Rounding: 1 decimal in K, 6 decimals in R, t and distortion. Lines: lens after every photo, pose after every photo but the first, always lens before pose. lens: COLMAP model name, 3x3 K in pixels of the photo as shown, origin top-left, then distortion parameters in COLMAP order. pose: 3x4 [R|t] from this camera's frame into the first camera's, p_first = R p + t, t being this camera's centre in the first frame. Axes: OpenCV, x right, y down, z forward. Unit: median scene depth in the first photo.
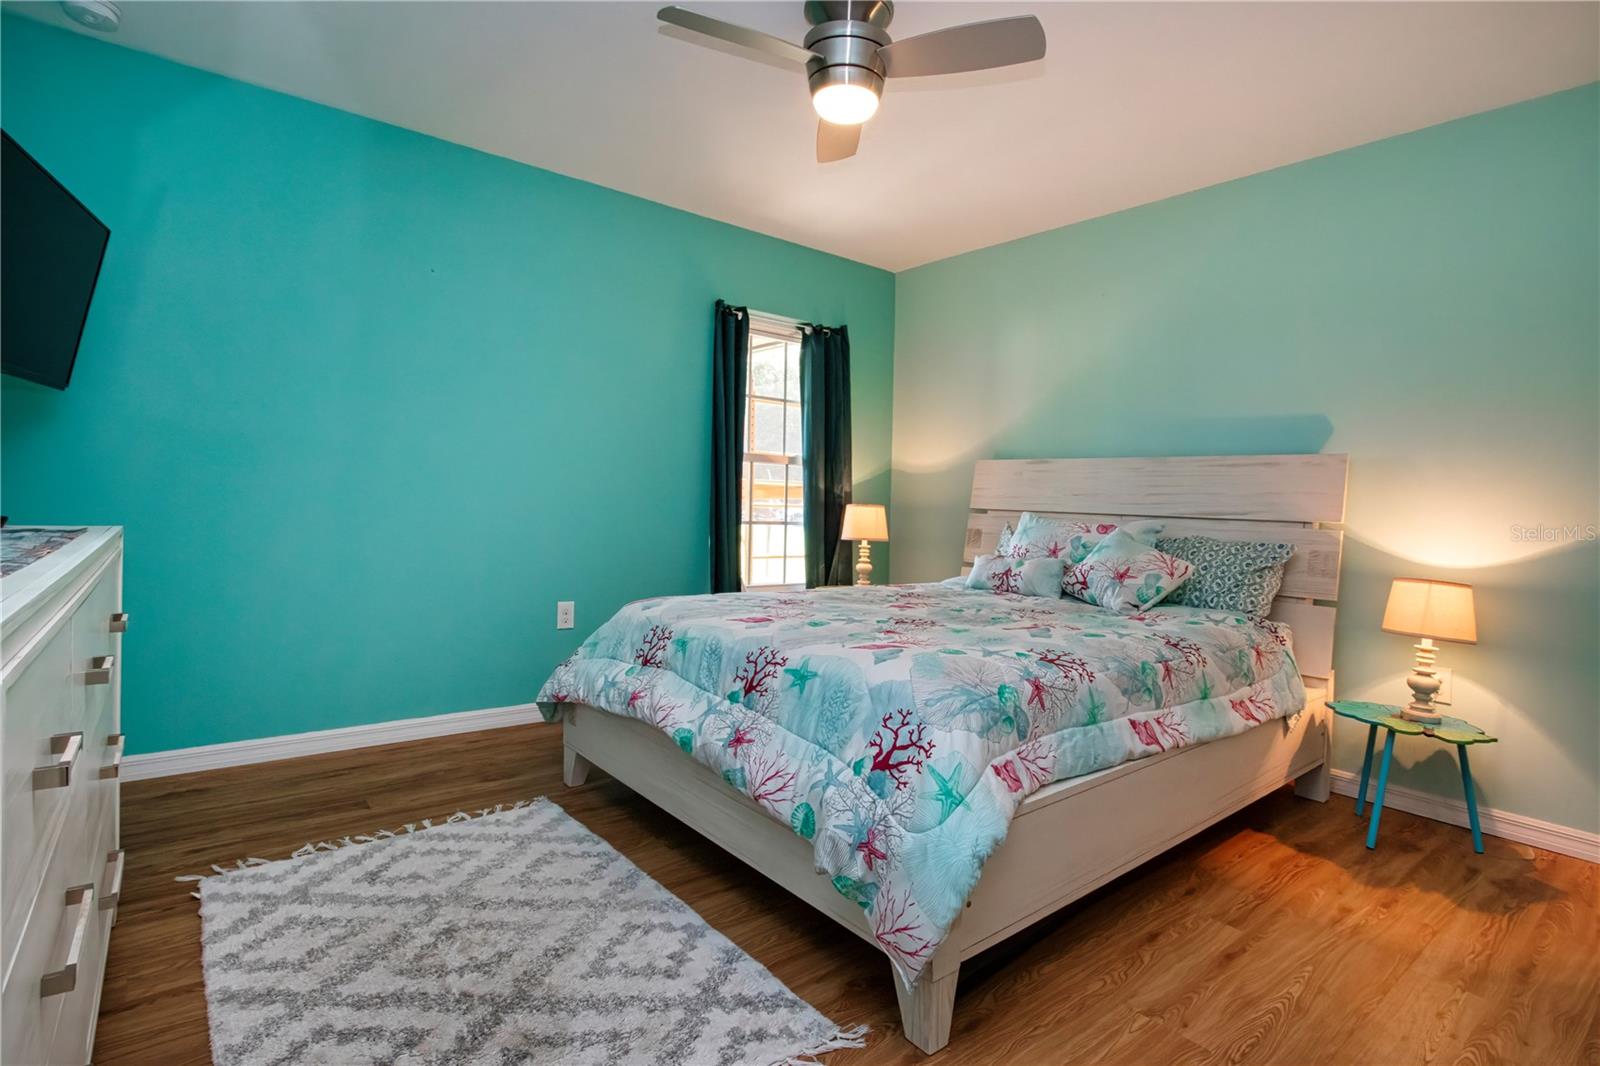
lens RADIAL K [[782.6, 0, 805.9], [0, 782.6, 466.9], [0, 0, 1]] dist [-0.020277, 0.001440]
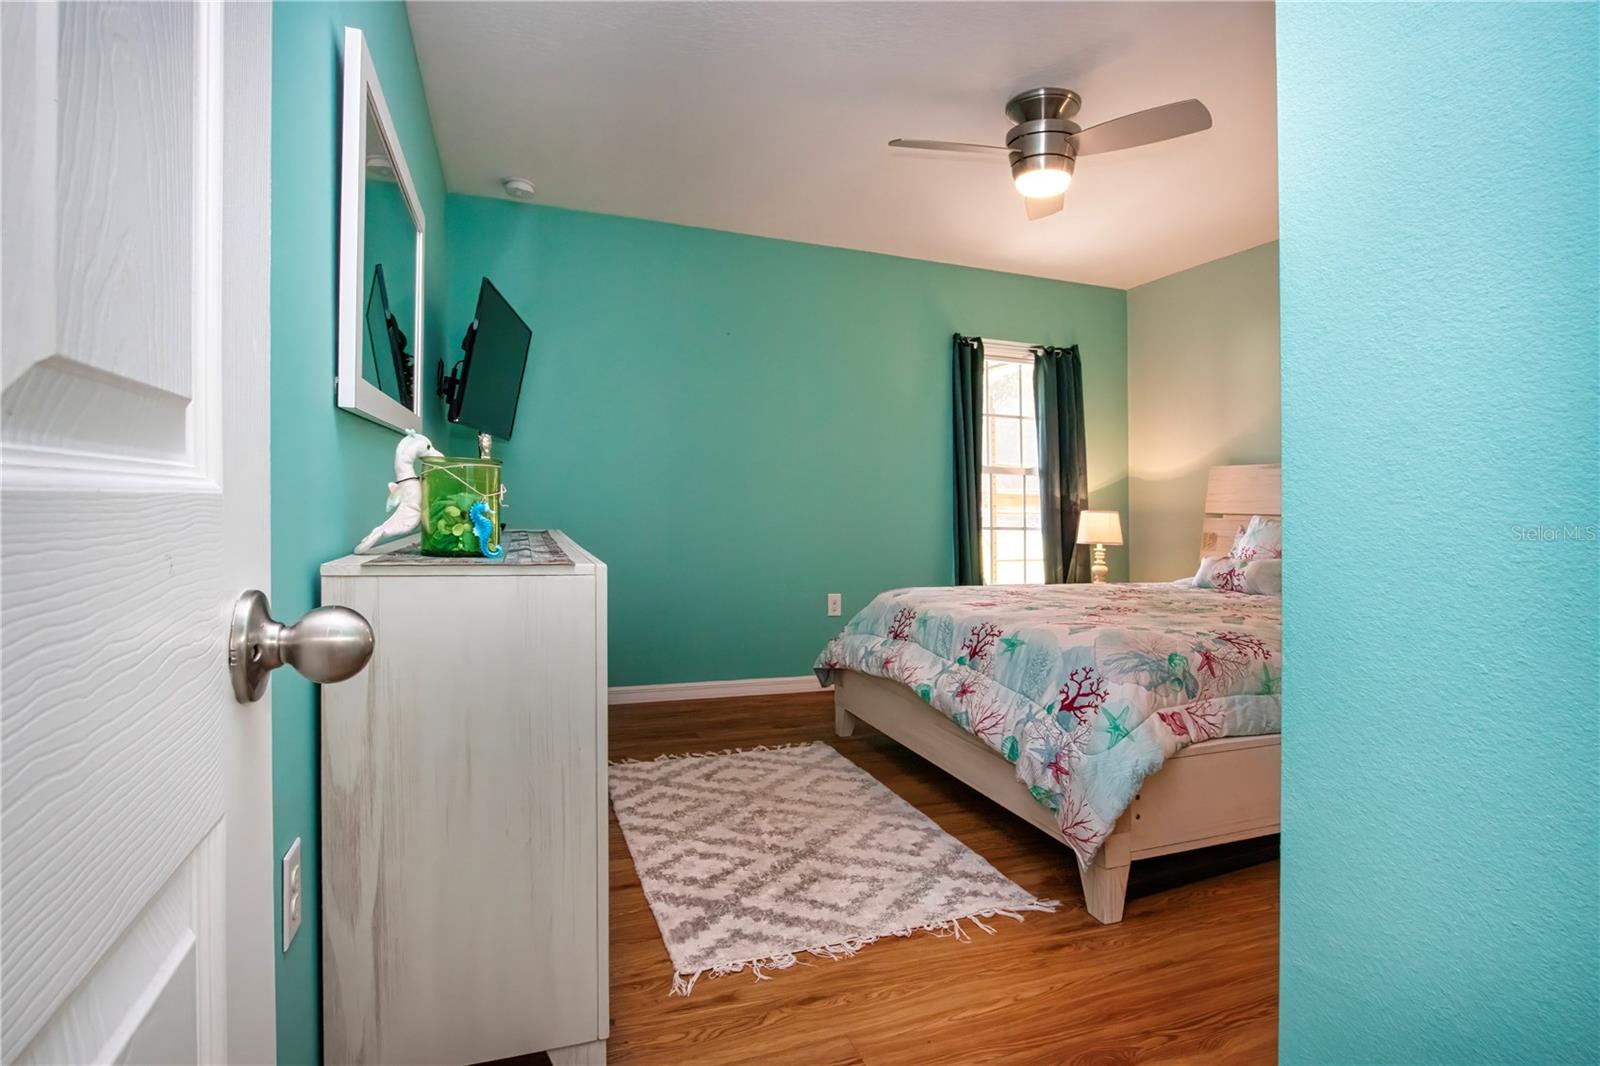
lens RADIAL K [[797.4, 0, 838.5], [0, 797.4, 481.4], [0, 0, 1]] dist [0.000606, 0.000267]
pose [[0.958677, -0.022686, -0.283591, 0.095787], [0.024768, 0.999686, 0.003758, -0.010619], [0.283417, -0.010626, 0.958938, -0.324319]]
